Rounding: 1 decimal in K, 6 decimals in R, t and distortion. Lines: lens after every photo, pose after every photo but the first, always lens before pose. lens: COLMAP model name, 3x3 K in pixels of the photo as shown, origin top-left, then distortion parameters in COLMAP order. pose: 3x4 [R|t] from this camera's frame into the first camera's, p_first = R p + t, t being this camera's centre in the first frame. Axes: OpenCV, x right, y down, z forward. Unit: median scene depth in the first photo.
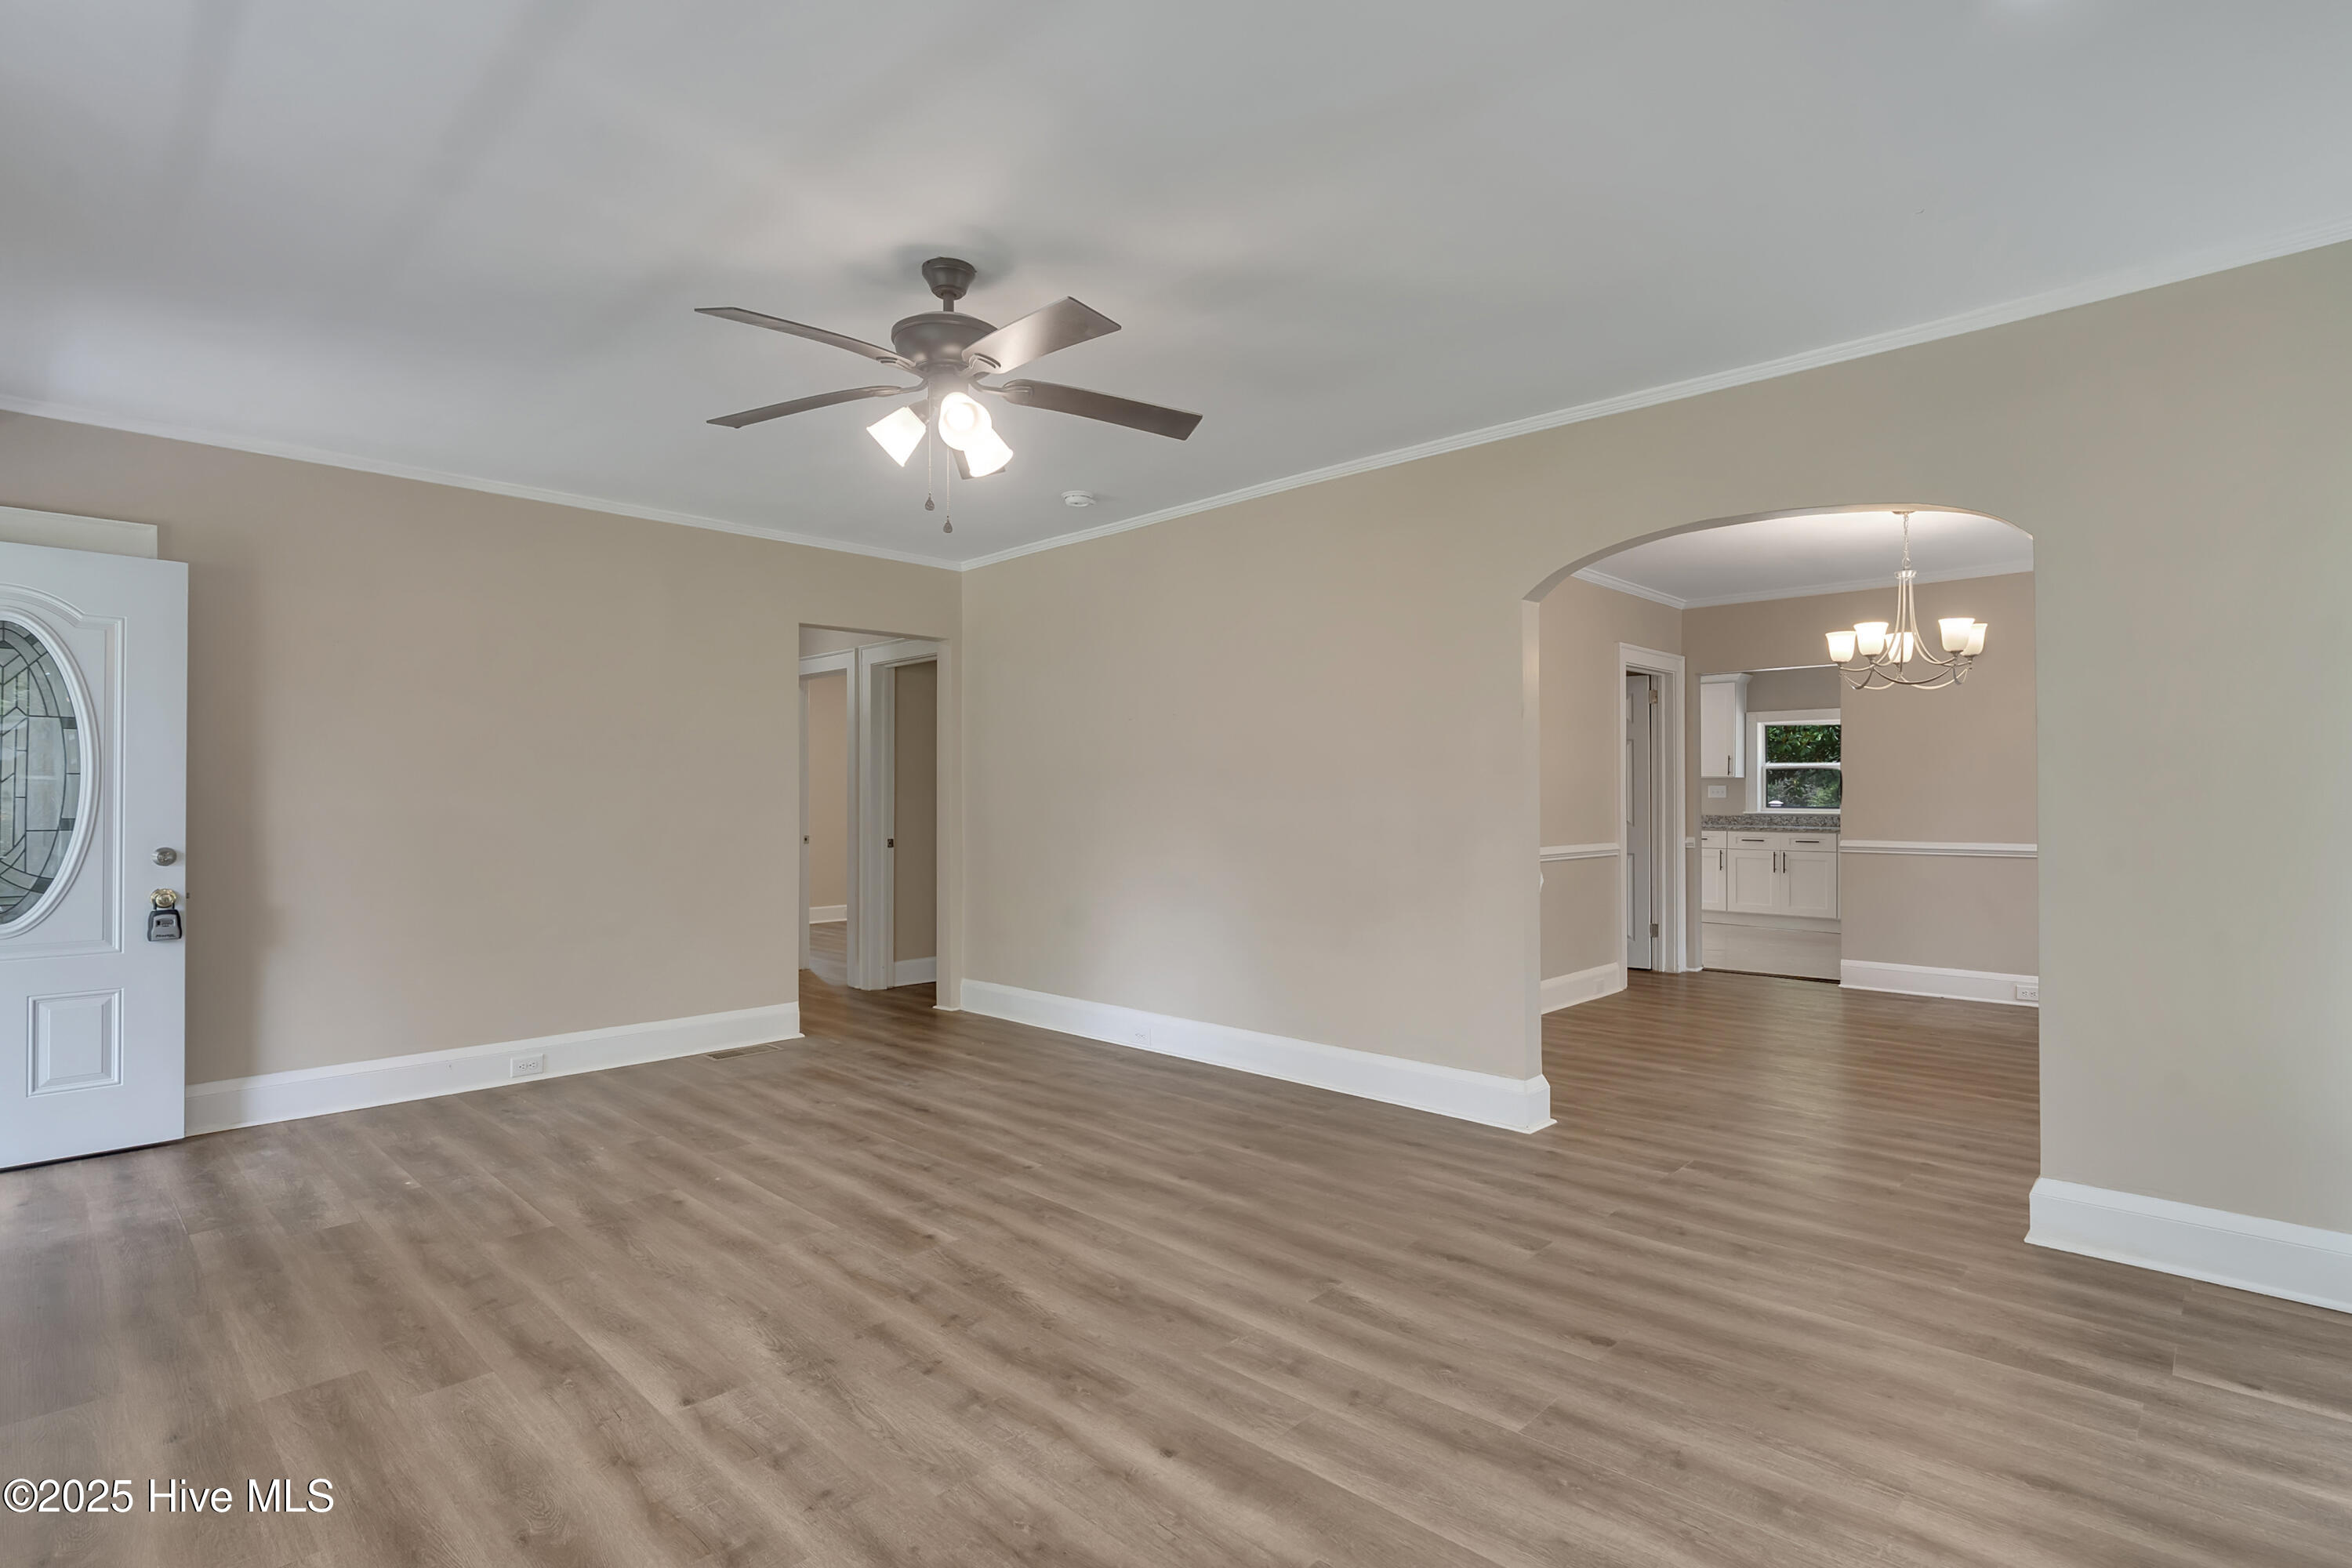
lens RADIAL K [[1115.7, 0, 1179.5], [0, 1115.7, 796.2], [0, 0, 1]] dist [0.000118, -0.000262]
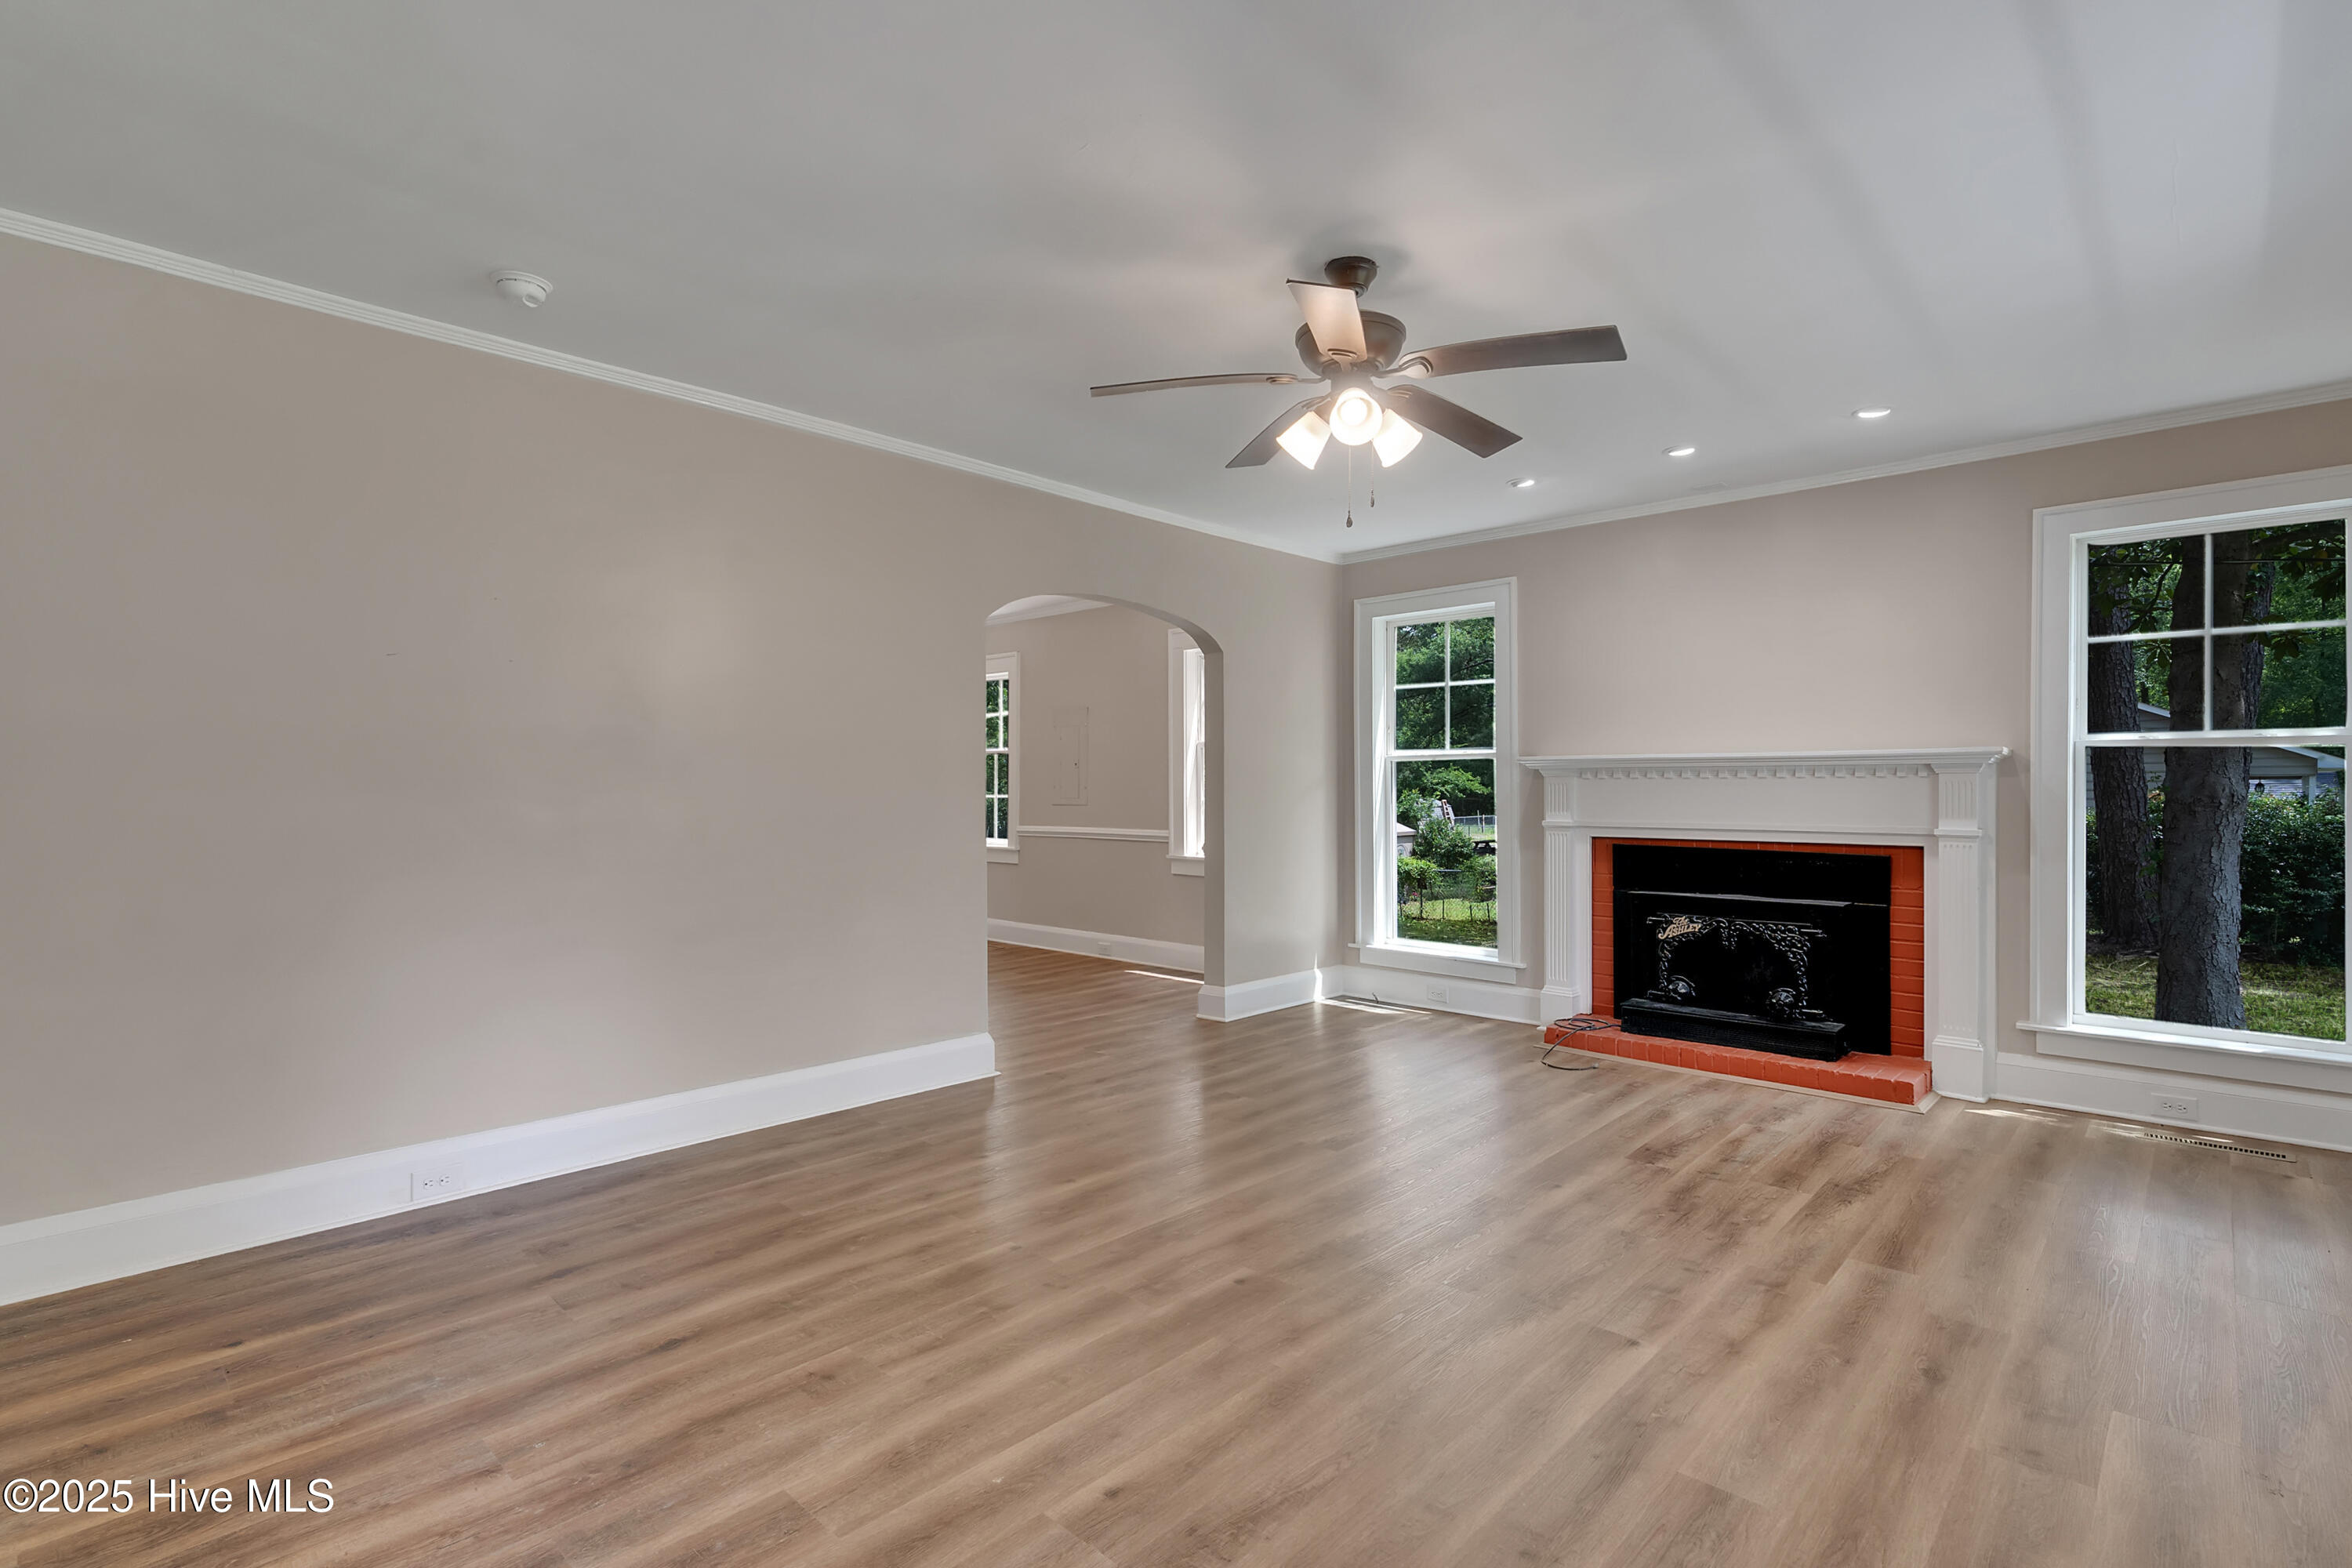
lens RADIAL K [[1115.7, 0, 1180.1], [0, 1115.7, 781.6], [0, 0, 1]] dist [0.000118, -0.000262]
pose [[-0.013211, 0.011858, 0.999842, -1.013096], [-0.004847, 0.999917, -0.011923, 0.009817], [-0.999901, -0.005003, -0.013152, 0.969293]]
